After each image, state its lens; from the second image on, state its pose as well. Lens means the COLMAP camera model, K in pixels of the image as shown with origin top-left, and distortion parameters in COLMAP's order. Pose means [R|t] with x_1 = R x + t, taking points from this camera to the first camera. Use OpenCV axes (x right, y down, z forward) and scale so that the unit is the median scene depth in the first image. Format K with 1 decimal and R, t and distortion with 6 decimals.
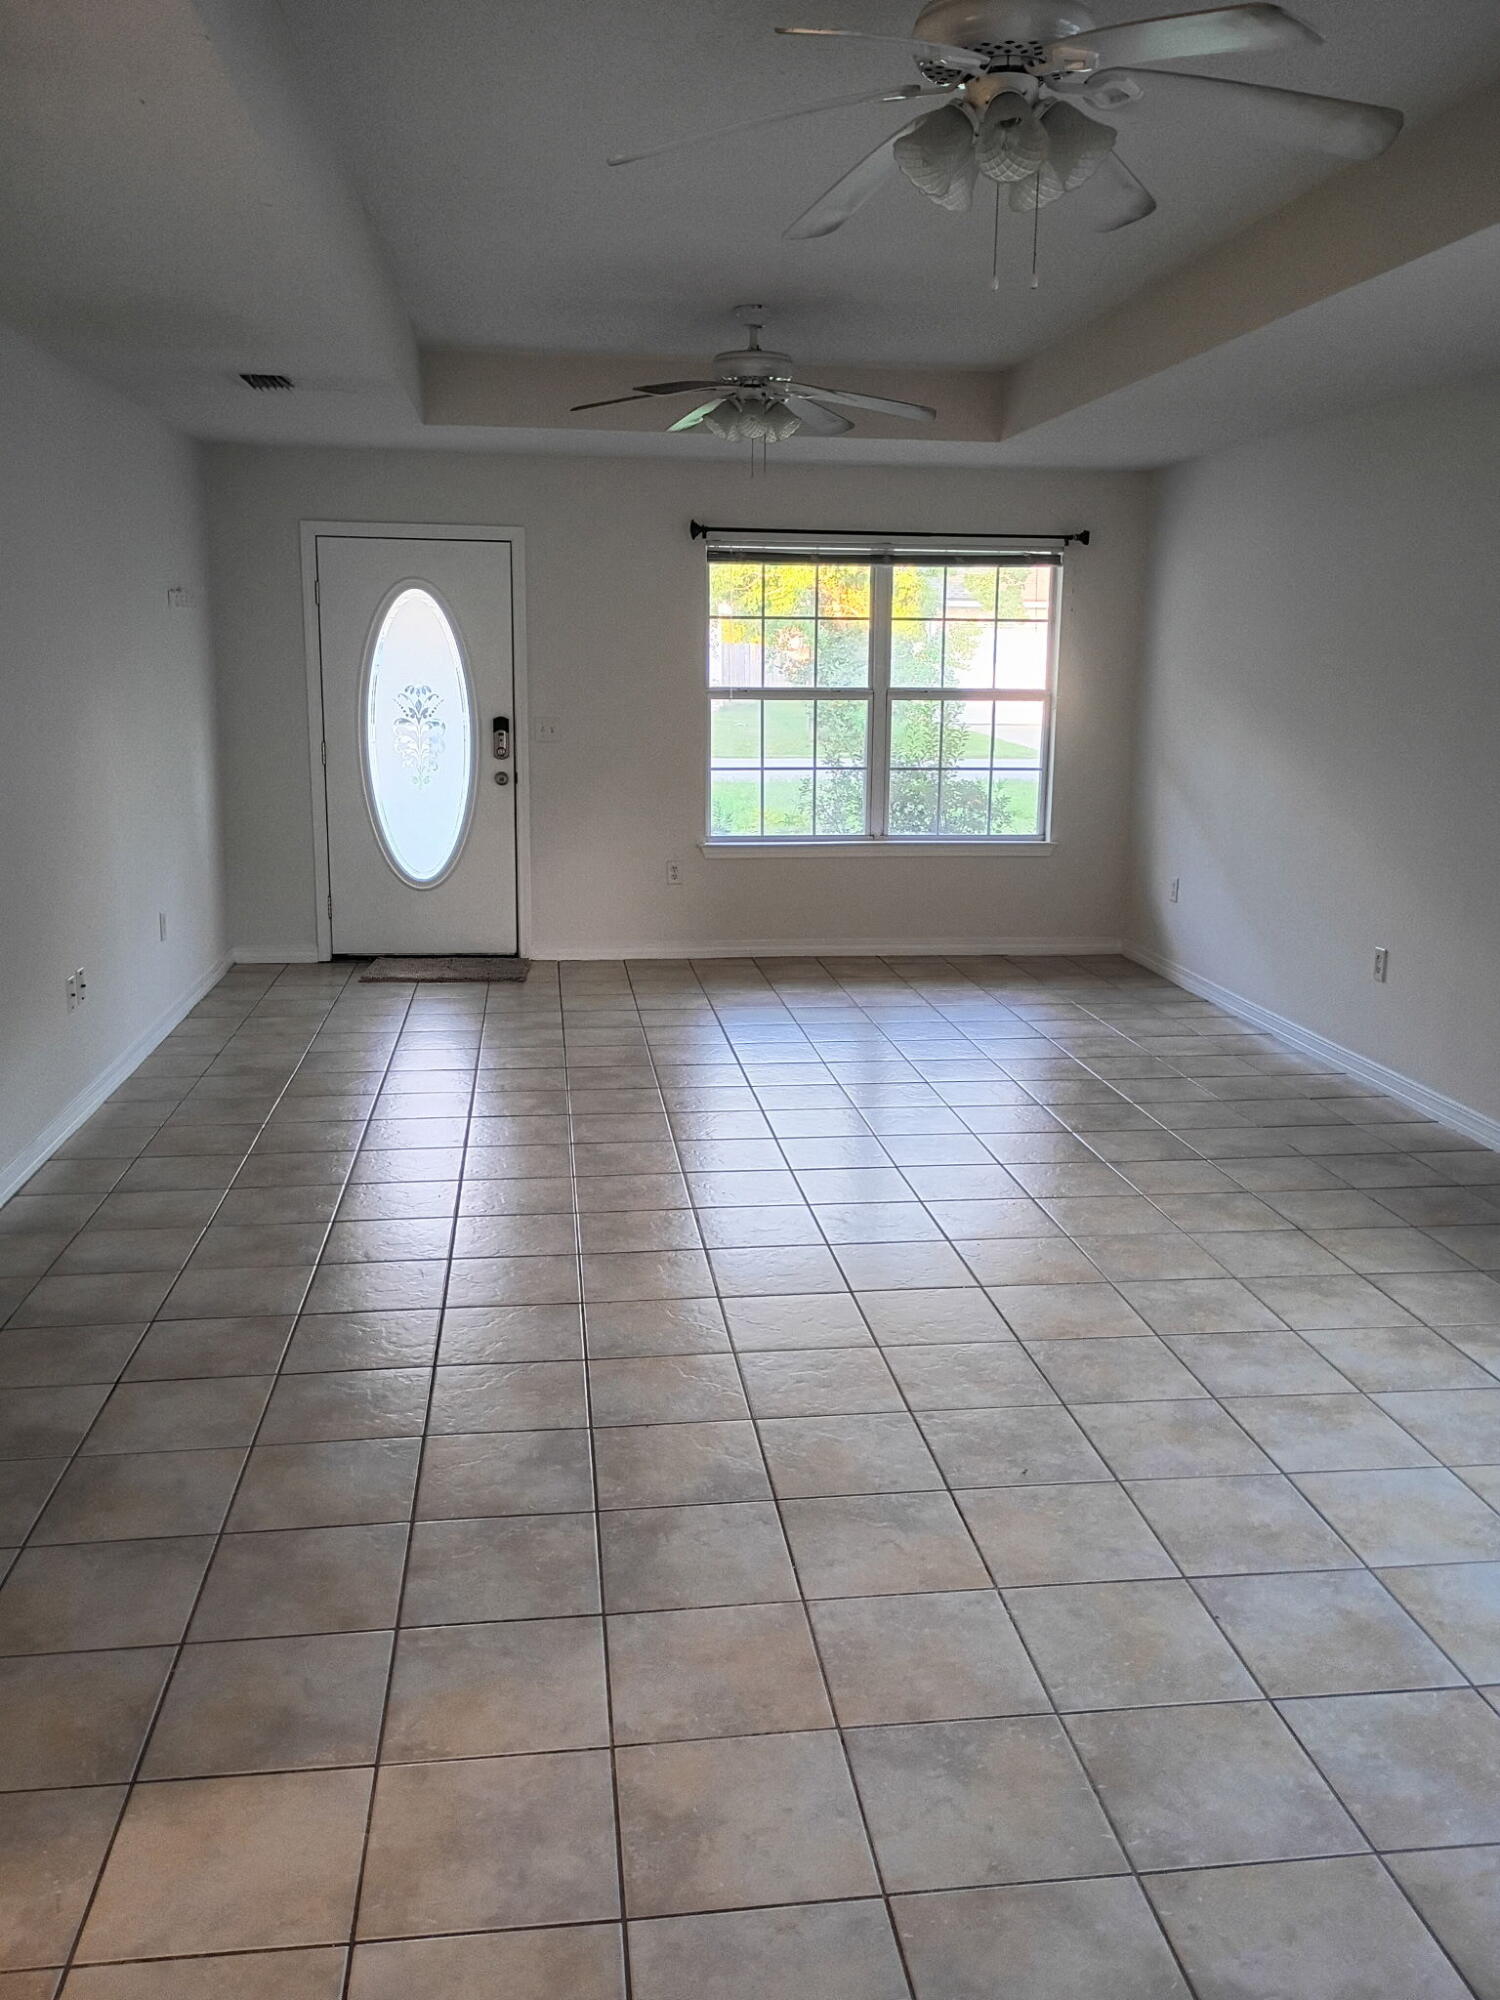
lens RADIAL K [[1647.1, 0, 750.0], [0, 1647.1, 1000.0], [0, 0, 1]] dist [0.036366, -0.001809]
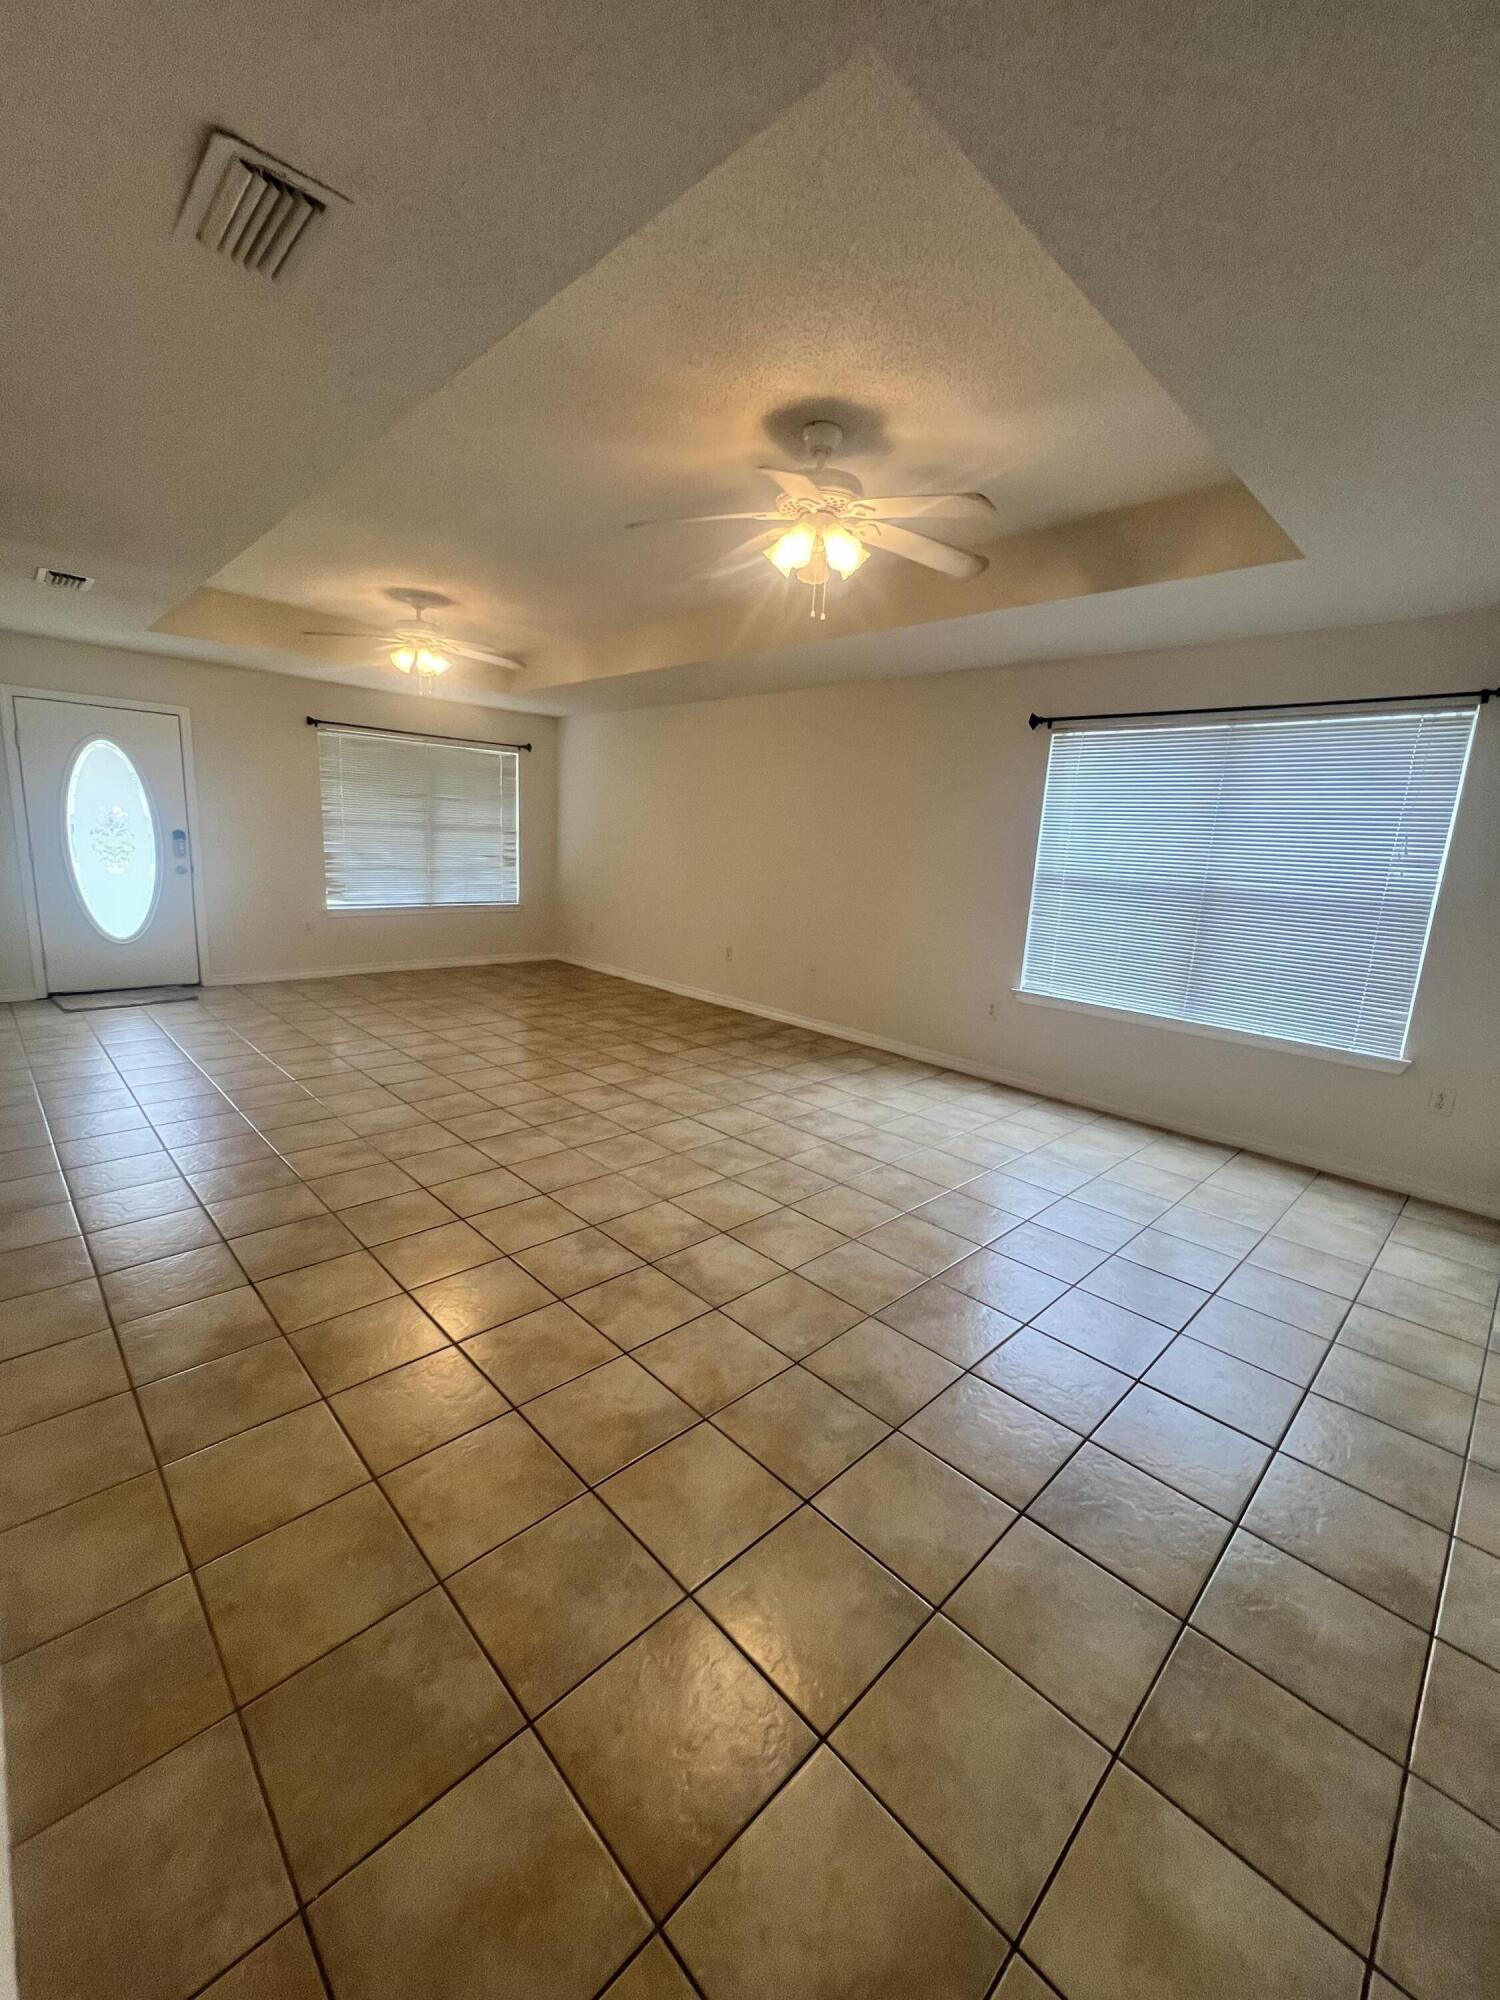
lens RADIAL K [[804.9, 0, 750.0], [0, 804.9, 1000.0], [0, 0, 1]] dist [0.000426, -0.000271]
pose [[0.801458, -0.093850, 0.590642, -0.389979], [0.083007, 0.995508, 0.045546, -0.007399], [-0.592263, 0.012524, 0.805647, 0.173110]]
